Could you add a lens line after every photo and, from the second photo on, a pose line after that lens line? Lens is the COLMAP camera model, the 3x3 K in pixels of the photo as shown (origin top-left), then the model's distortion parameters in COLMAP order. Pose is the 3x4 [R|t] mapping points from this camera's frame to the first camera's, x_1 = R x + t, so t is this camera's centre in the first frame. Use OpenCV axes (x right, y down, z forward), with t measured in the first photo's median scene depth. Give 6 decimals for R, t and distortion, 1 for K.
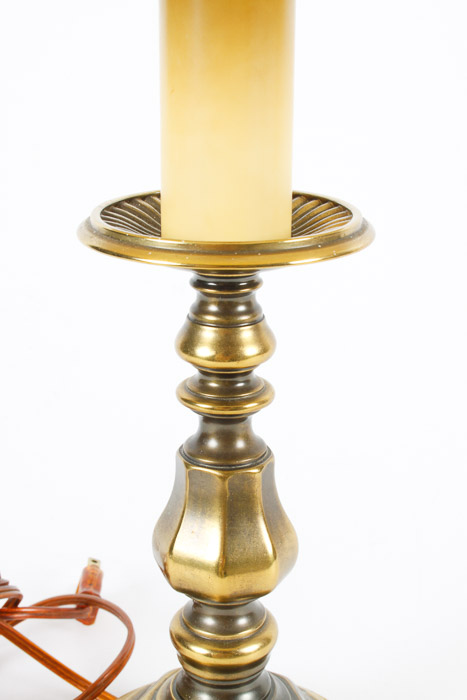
lens RADIAL K [[1183.8, 0, 226.9], [0, 1183.8, 350.1], [0, 0, 1]] dist [0.003787, 0.000000]
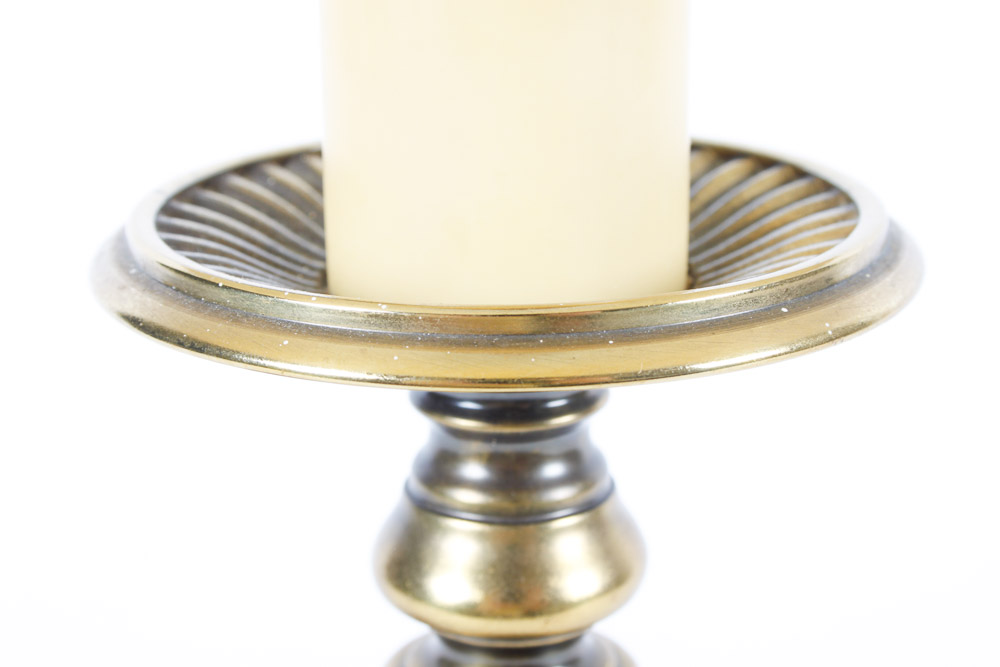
lens RADIAL K [[2194.3, 0, 506.6], [0, 2194.3, 332.7], [0, 0, 1]] dist [-0.114902, 0.000000]
pose [[0.999864, -0.015642, 0.005140, -0.004571], [0.015778, 0.999494, -0.027621, -0.058962], [-0.004705, 0.027698, 0.999605, 0.334335]]
